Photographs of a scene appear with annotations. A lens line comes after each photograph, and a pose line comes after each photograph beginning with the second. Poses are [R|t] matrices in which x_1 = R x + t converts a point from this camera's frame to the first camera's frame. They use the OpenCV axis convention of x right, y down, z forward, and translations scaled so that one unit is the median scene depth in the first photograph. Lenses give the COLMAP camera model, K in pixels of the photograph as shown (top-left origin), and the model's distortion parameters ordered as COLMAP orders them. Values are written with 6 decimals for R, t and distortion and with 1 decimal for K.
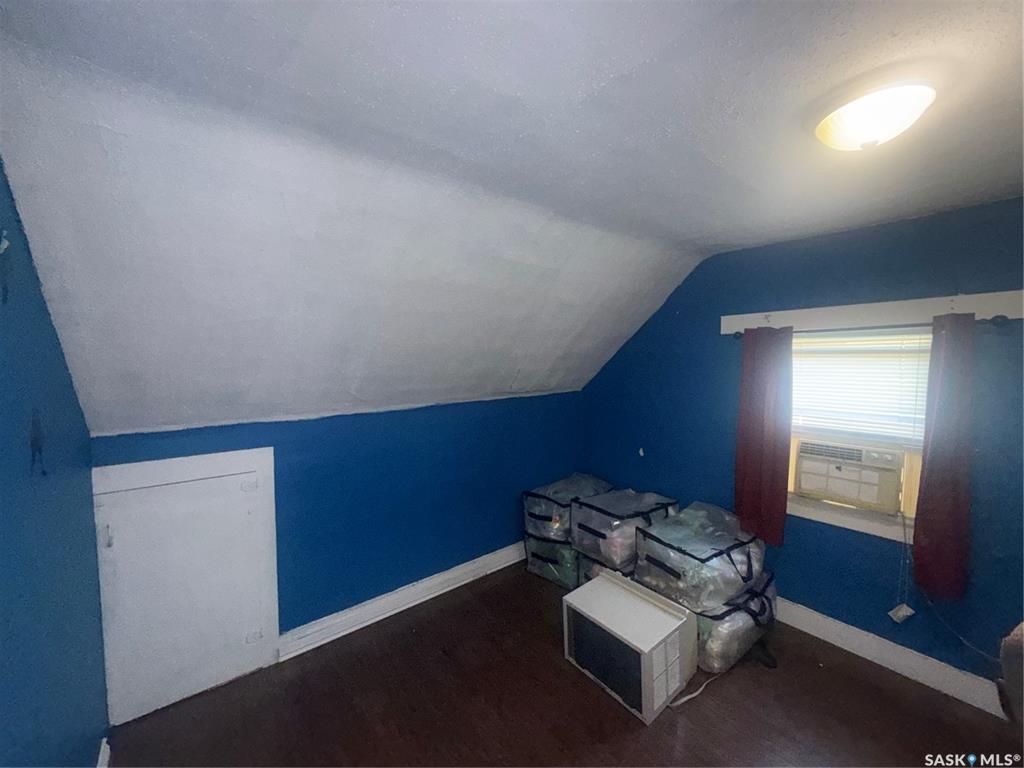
lens RADIAL K [[407.4, 0, 517.6], [0, 407.4, 385.2], [0, 0, 1]] dist [0.003583, -0.001752]
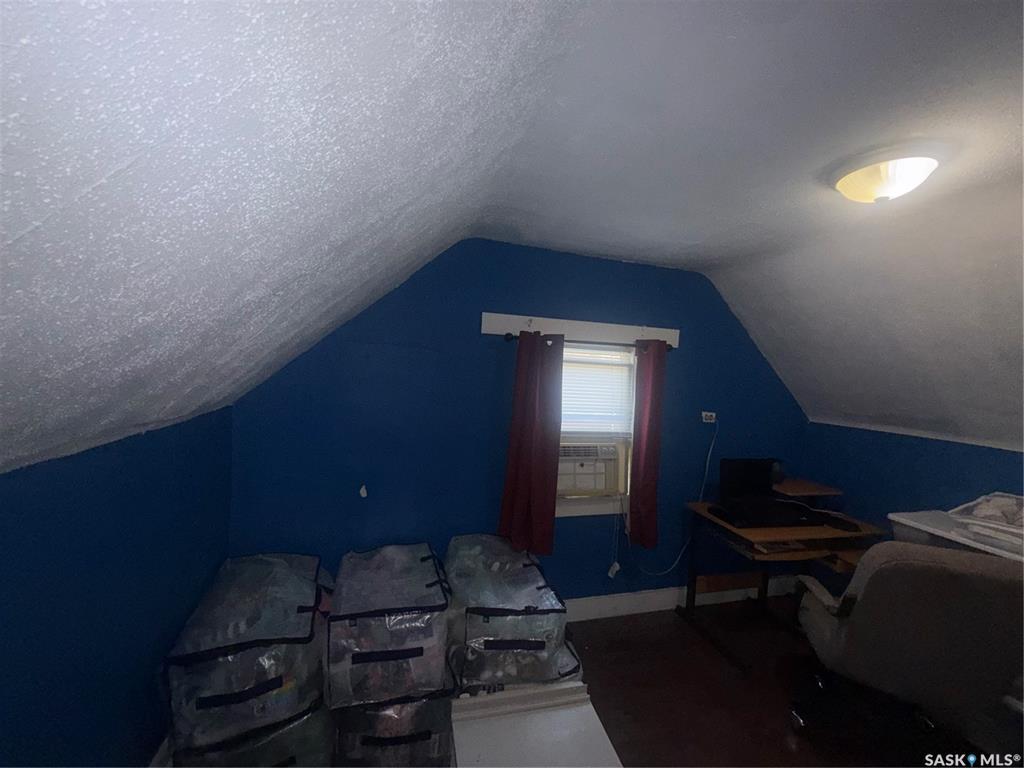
lens RADIAL K [[407.4, 0, 511.5], [0, 407.4, 384.0], [0, 0, 1]] dist [0.003583, -0.001752]
pose [[0.387895, -0.012618, 0.921617, -0.318843], [-0.001720, 0.999895, 0.014414, -0.036315], [-0.921702, -0.007177, 0.387833, 0.722822]]
